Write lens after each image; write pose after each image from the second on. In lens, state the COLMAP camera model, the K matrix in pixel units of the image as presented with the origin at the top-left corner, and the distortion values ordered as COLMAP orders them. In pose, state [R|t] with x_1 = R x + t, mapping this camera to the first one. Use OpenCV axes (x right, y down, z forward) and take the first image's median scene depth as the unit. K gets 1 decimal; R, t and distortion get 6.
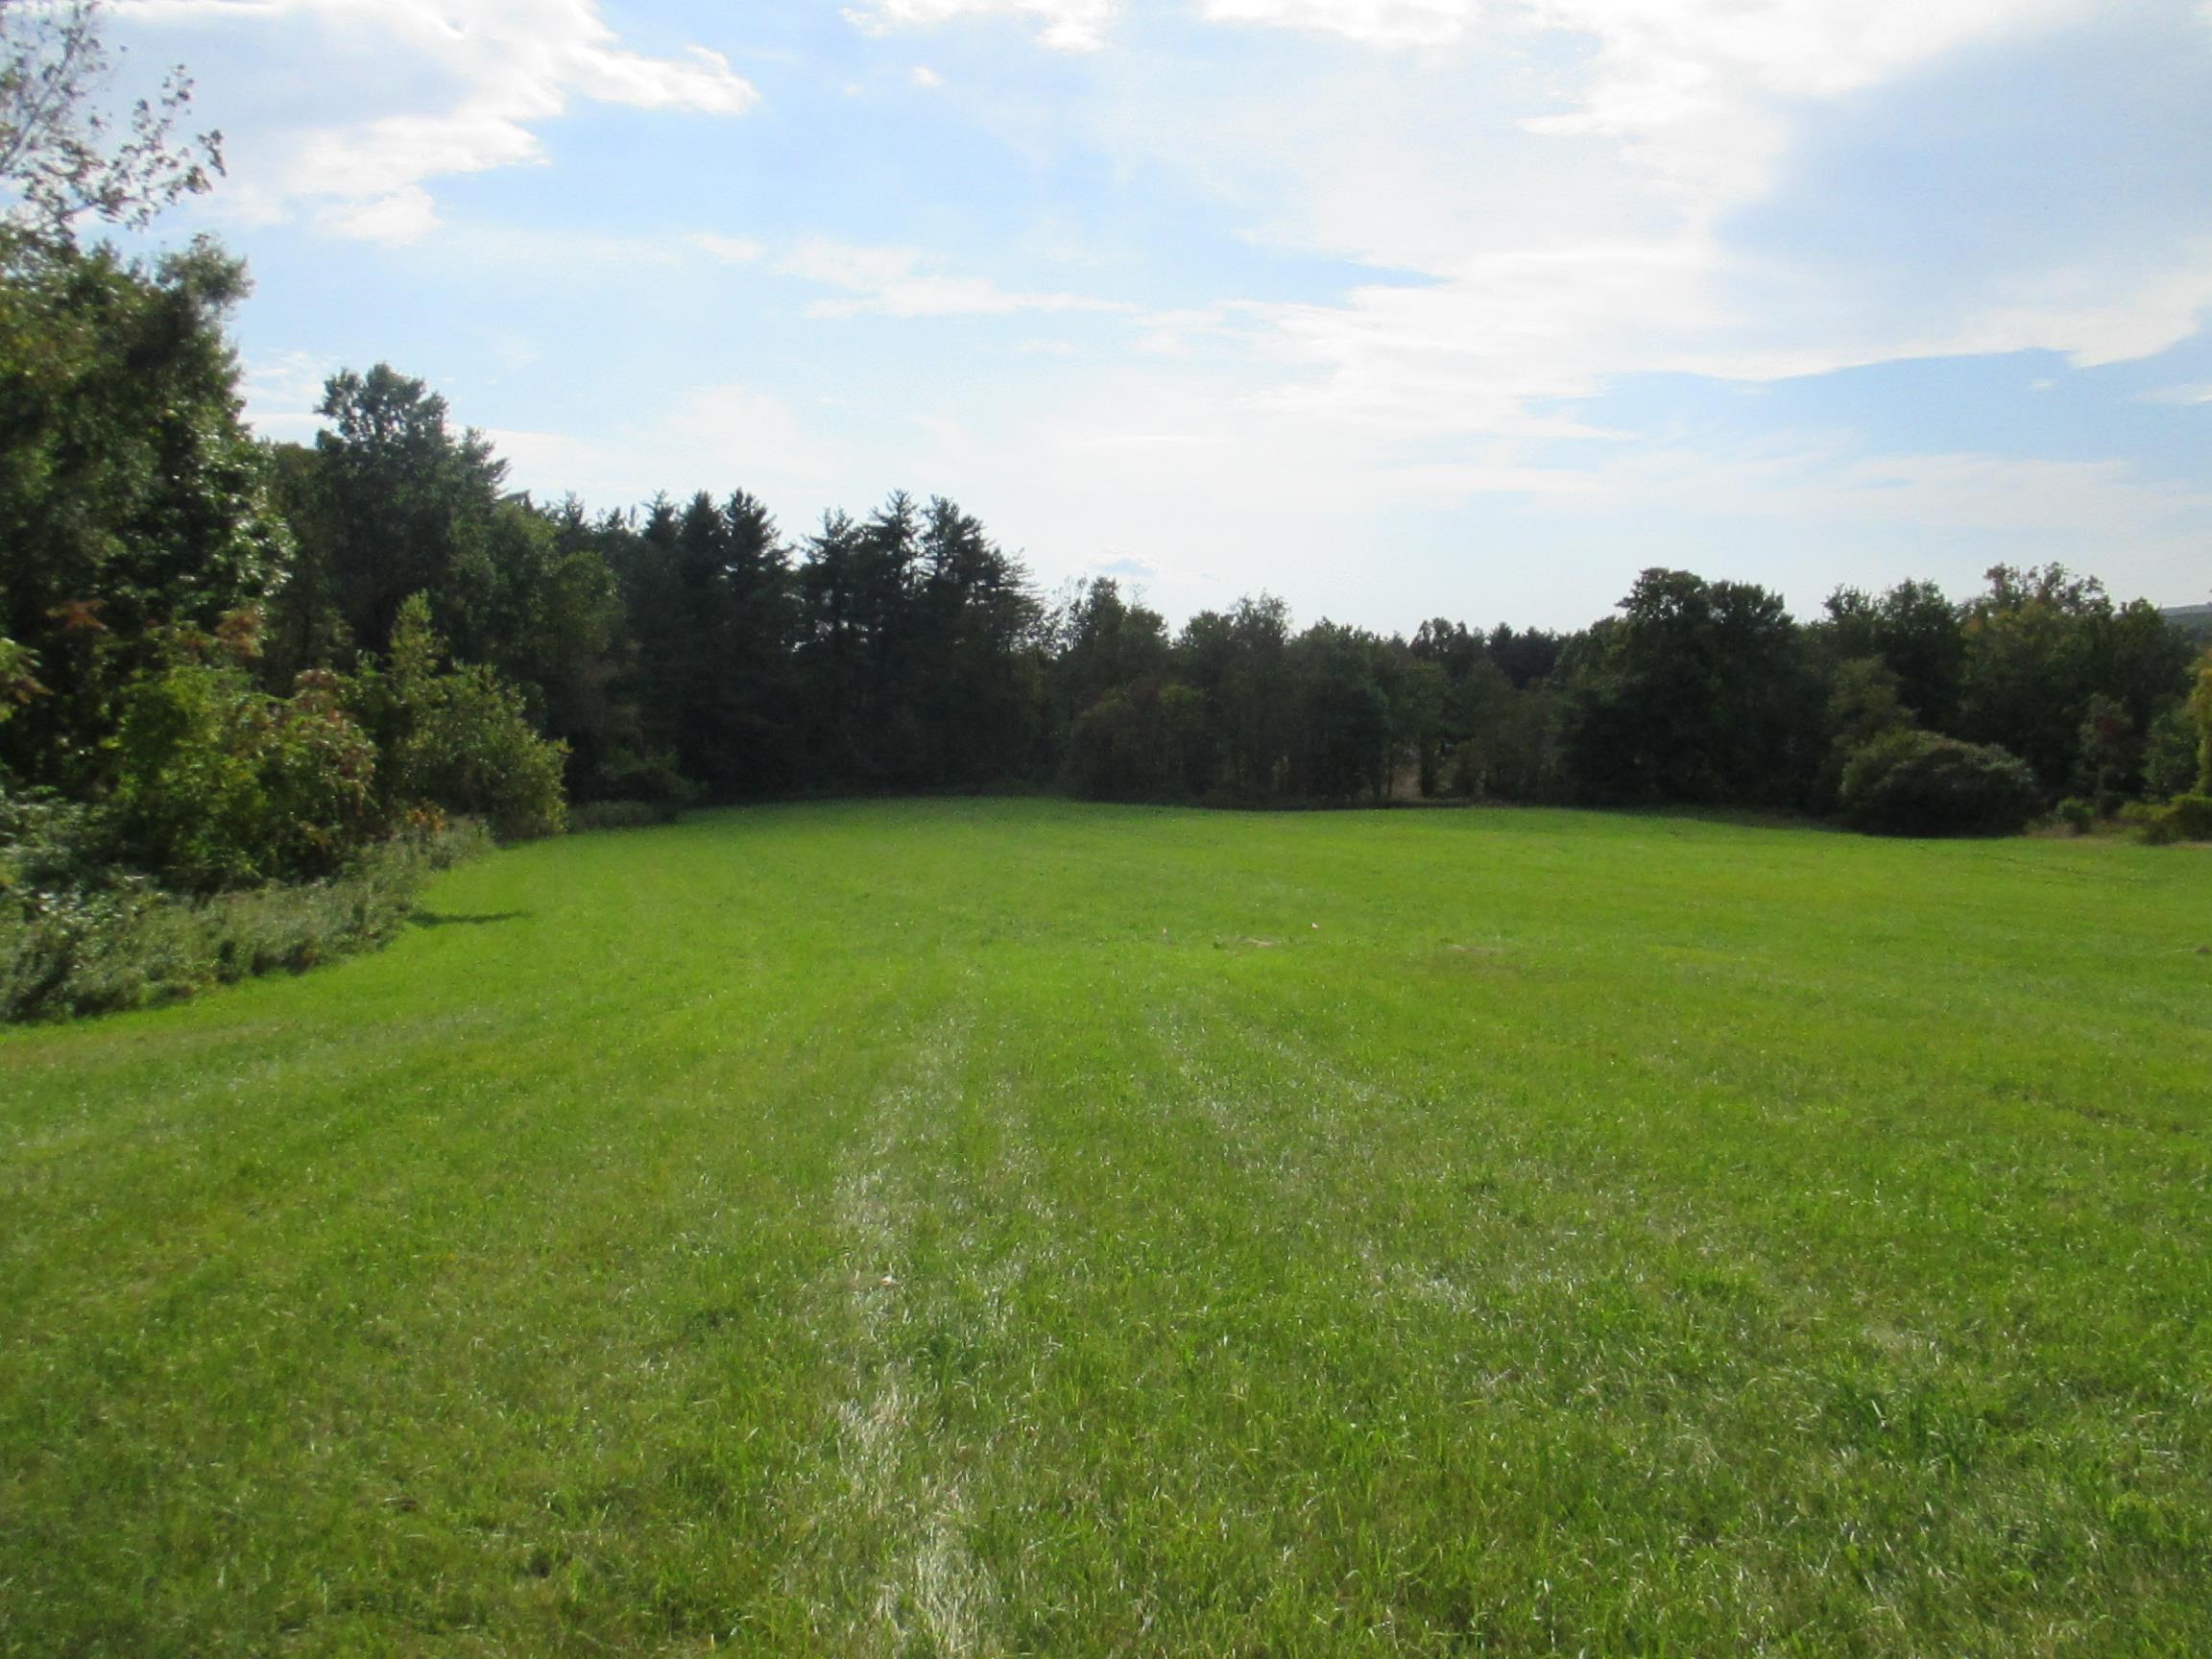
lens RADIAL K [[1813.9, 0, 1129.0], [0, 1813.9, 822.1], [0, 0, 1]] dist [-0.030525, 0.020380]
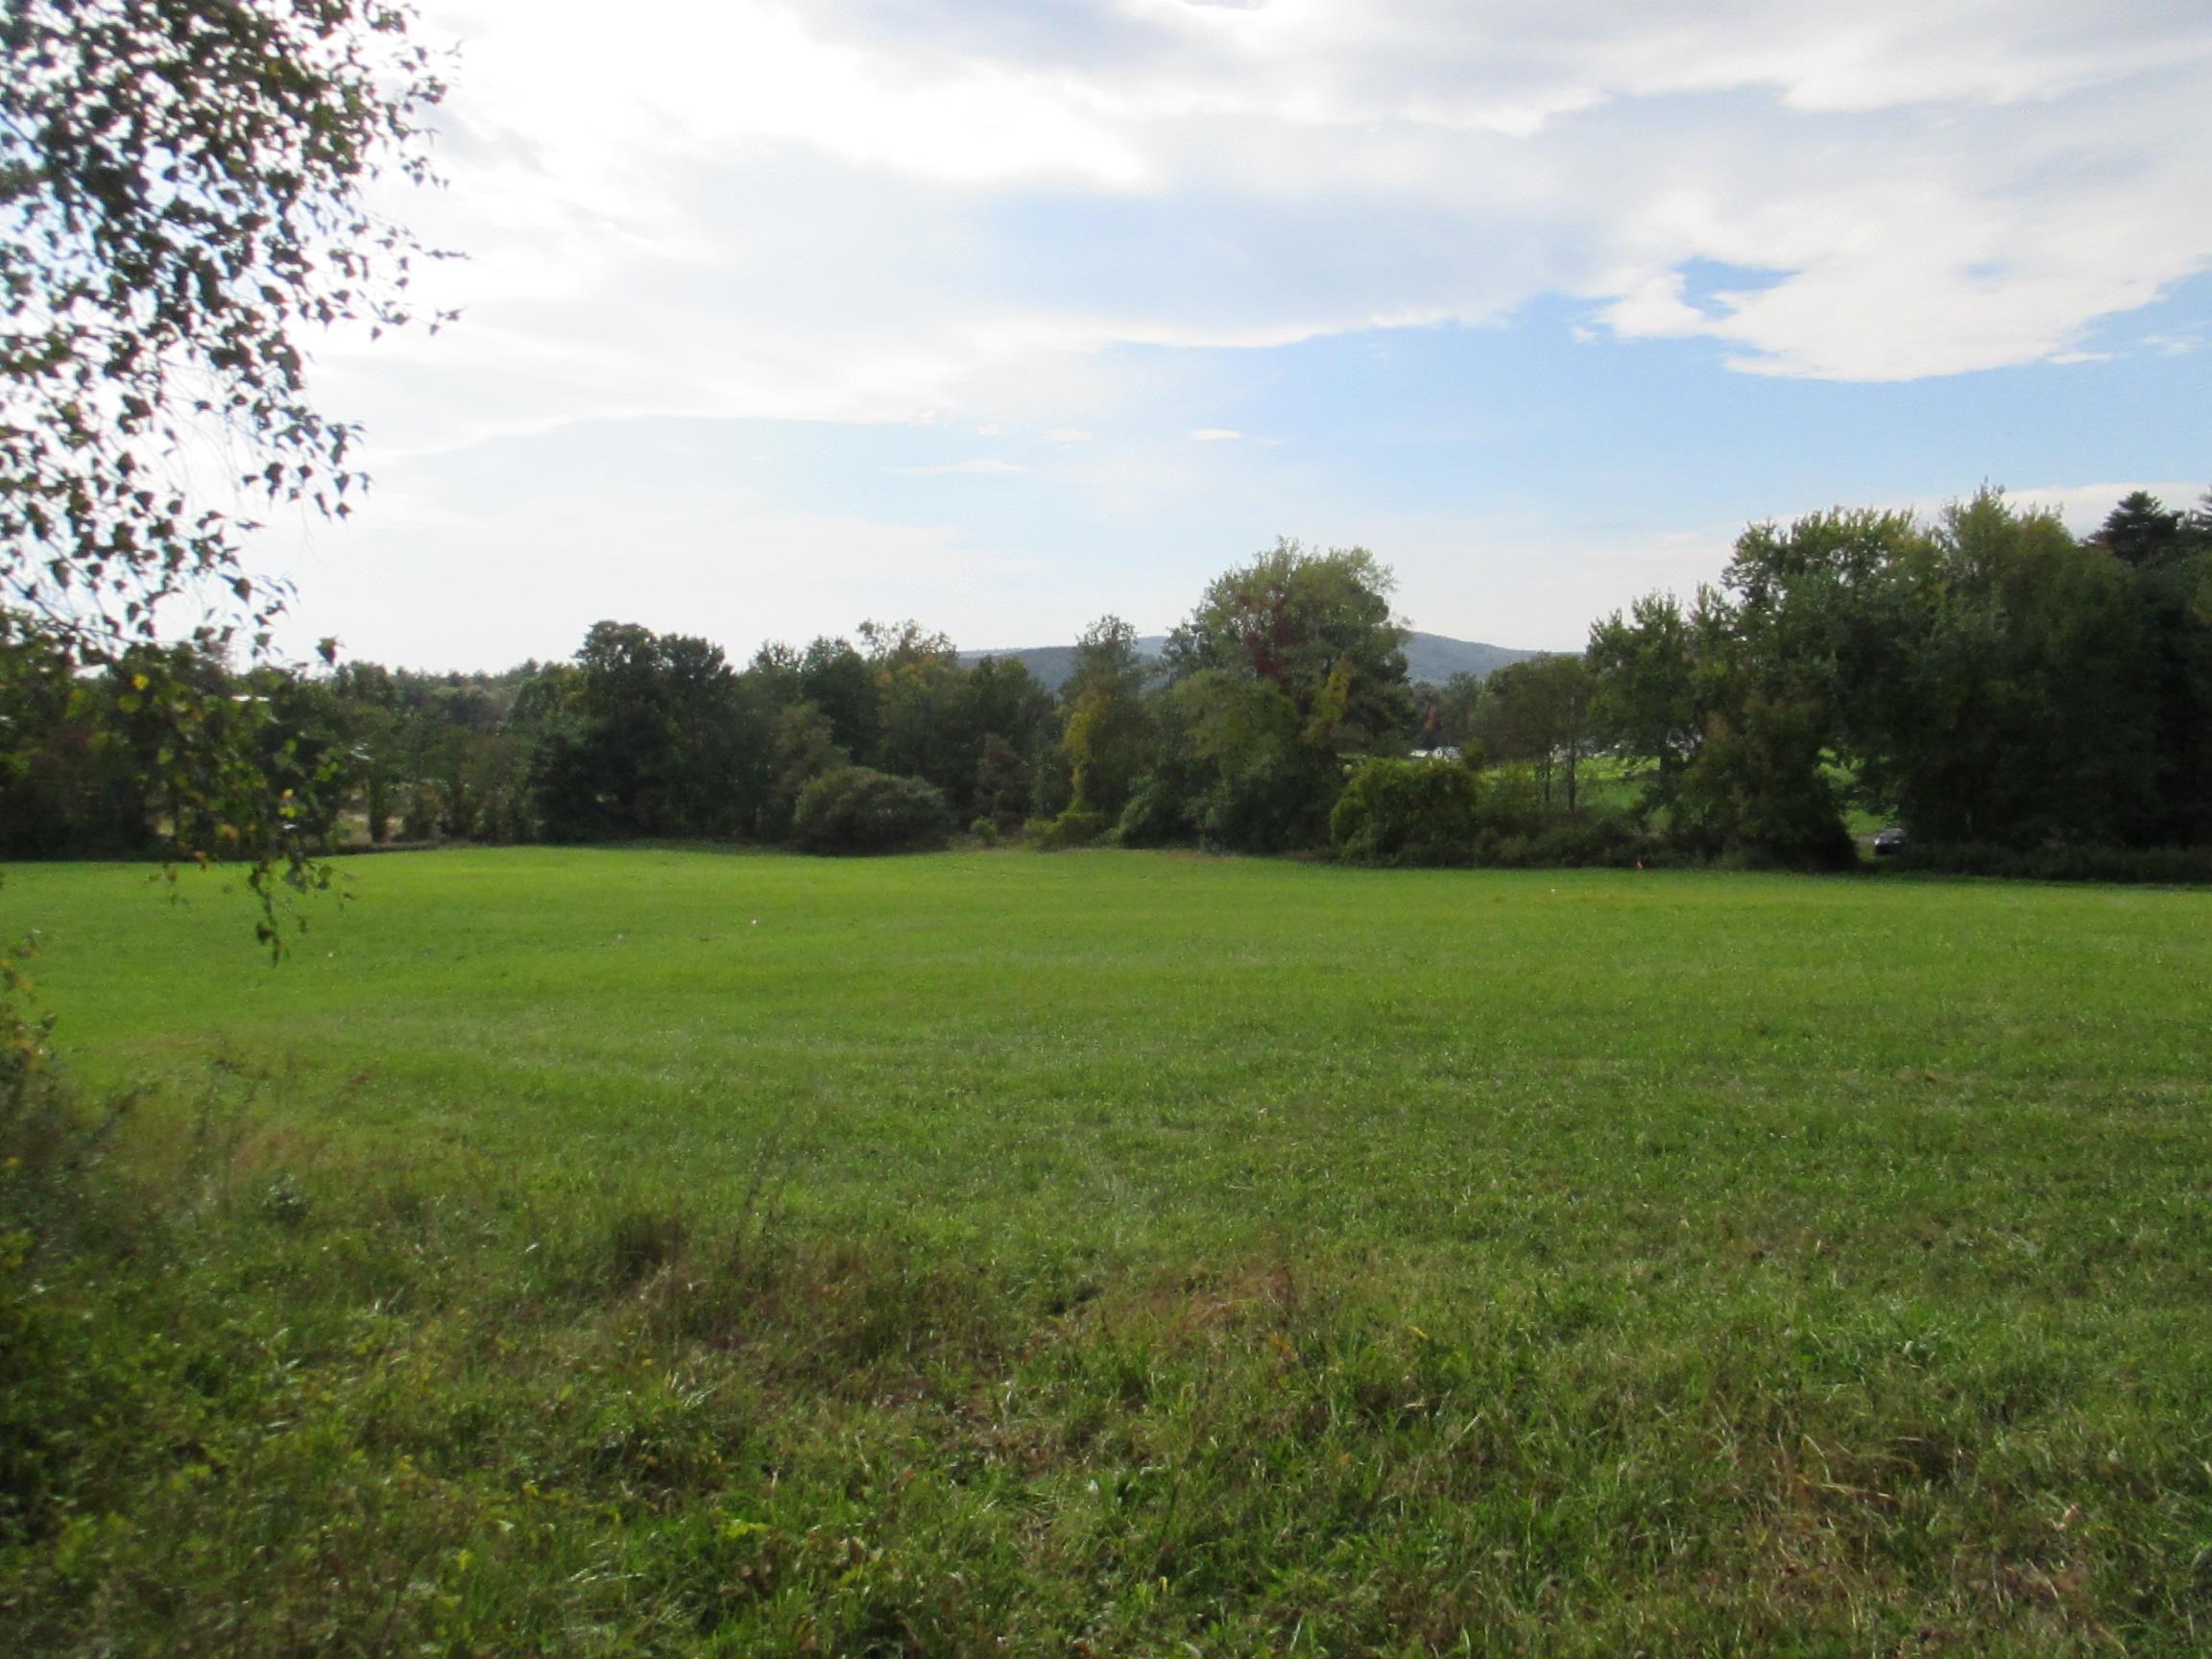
lens RADIAL K [[1813.9, 0, 1108.9], [0, 1813.9, 790.5], [0, 0, 1]] dist [-0.030525, 0.020380]
pose [[0.818112, -0.026667, 0.574440, -0.081877], [0.048646, 0.998553, -0.022927, 0.000257], [-0.572998, 0.046701, 0.818225, -0.045268]]
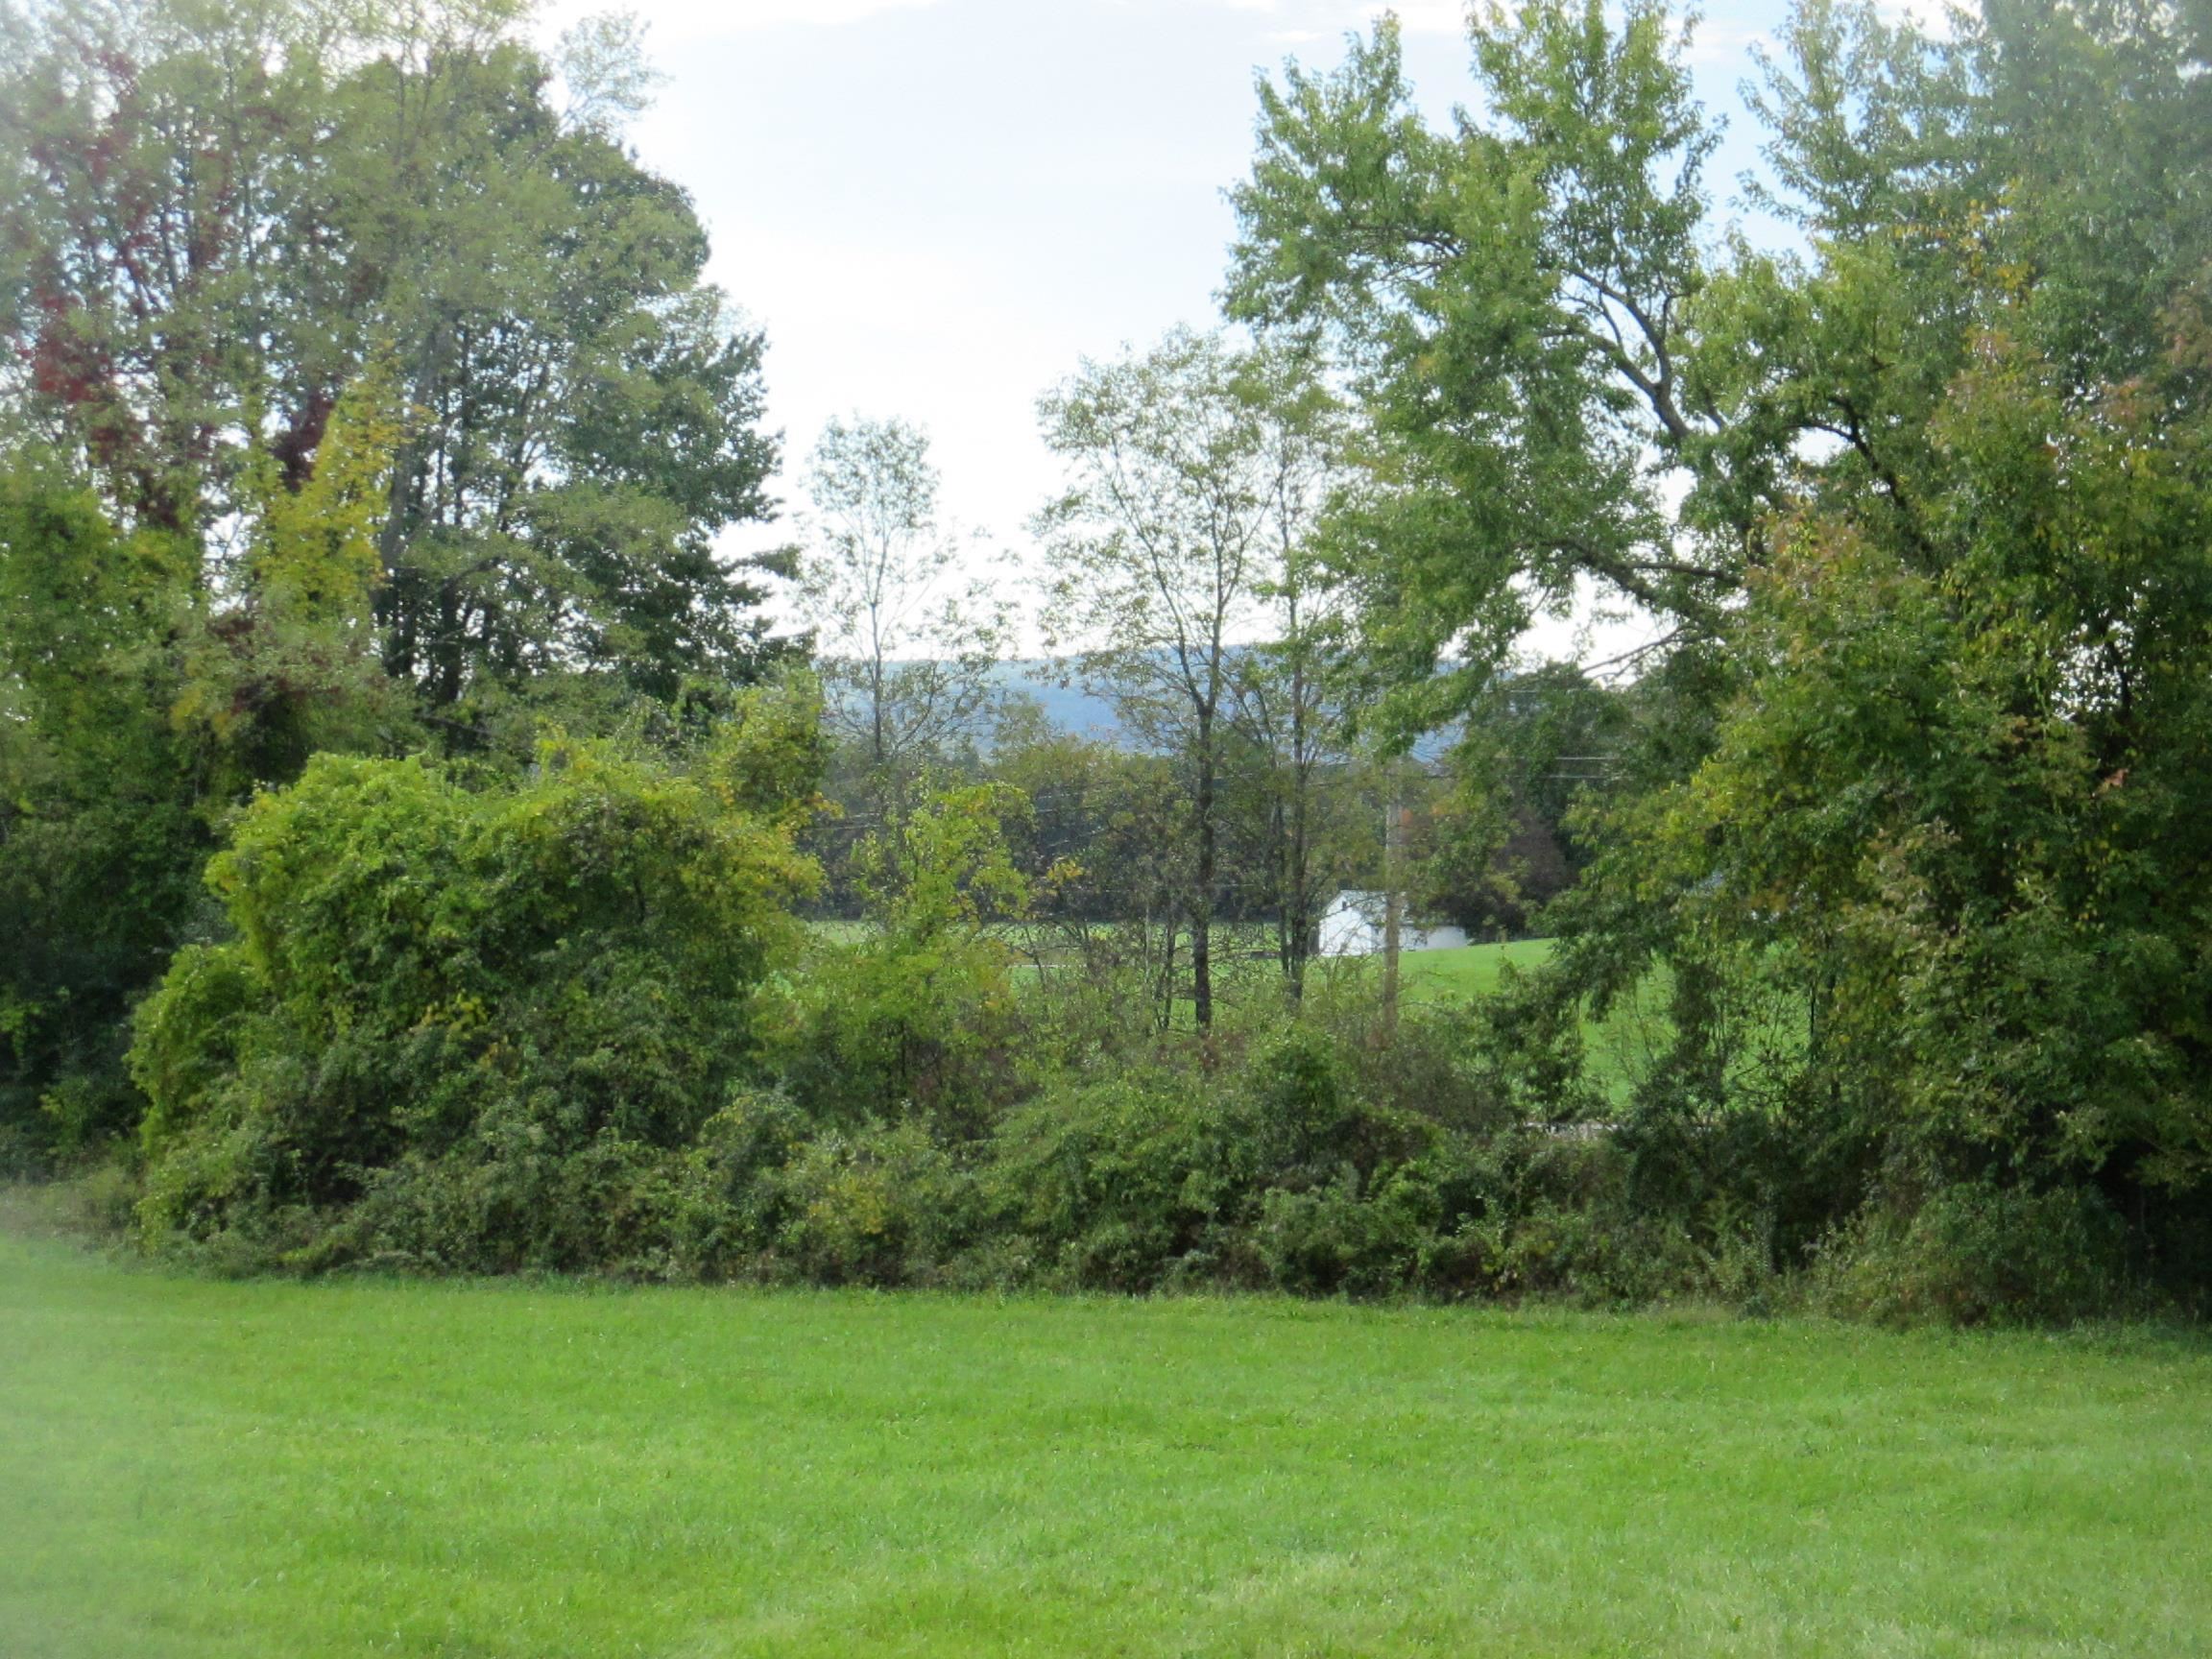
lens RADIAL K [[4796.7, 0, 1107.7], [0, 4796.7, 827.1], [0, 0, 1]] dist [-0.023283, 0.000000]
pose [[0.738677, 0.003939, 0.674048, 0.179048], [0.040788, 0.997889, -0.050530, 0.005225], [-0.672824, 0.064818, 0.736958, 0.128907]]
